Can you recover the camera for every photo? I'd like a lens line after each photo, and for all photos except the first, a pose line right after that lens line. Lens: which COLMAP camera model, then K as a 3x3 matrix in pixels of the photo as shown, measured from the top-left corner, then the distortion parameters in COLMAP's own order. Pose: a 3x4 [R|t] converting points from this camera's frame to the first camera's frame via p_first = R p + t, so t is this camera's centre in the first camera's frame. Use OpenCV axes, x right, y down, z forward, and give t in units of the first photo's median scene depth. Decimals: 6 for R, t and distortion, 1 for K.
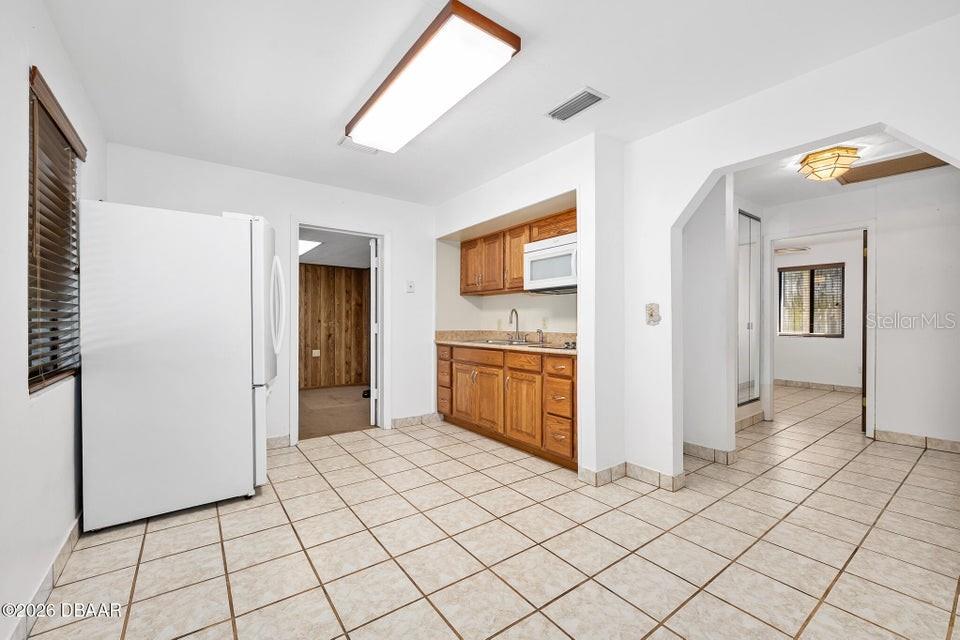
lens RADIAL K [[394.8, 0, 480.0], [0, 394.8, 320.0], [0, 0, 1]] dist [-0.000004, 0.000008]
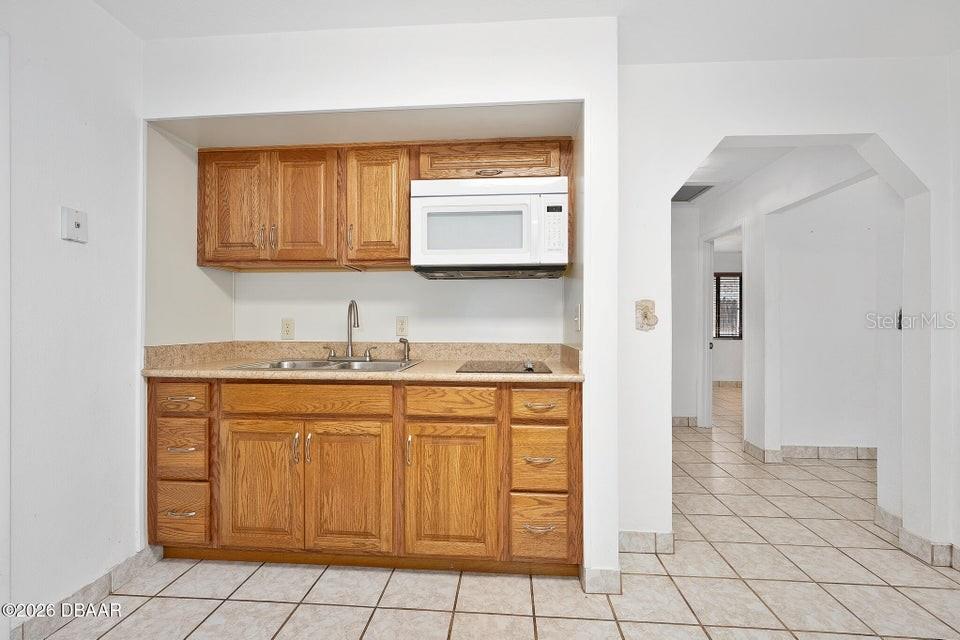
lens RADIAL K [[431.7, 0, 480.0], [0, 431.7, 320.0], [0, 0, 1]] dist [-0.000896, 0.000016]
pose [[0.654726, 0.003675, 0.755857, -0.261733], [-0.006653, 0.999977, 0.000902, -0.003013], [-0.755837, -0.005619, 0.654736, 0.528051]]
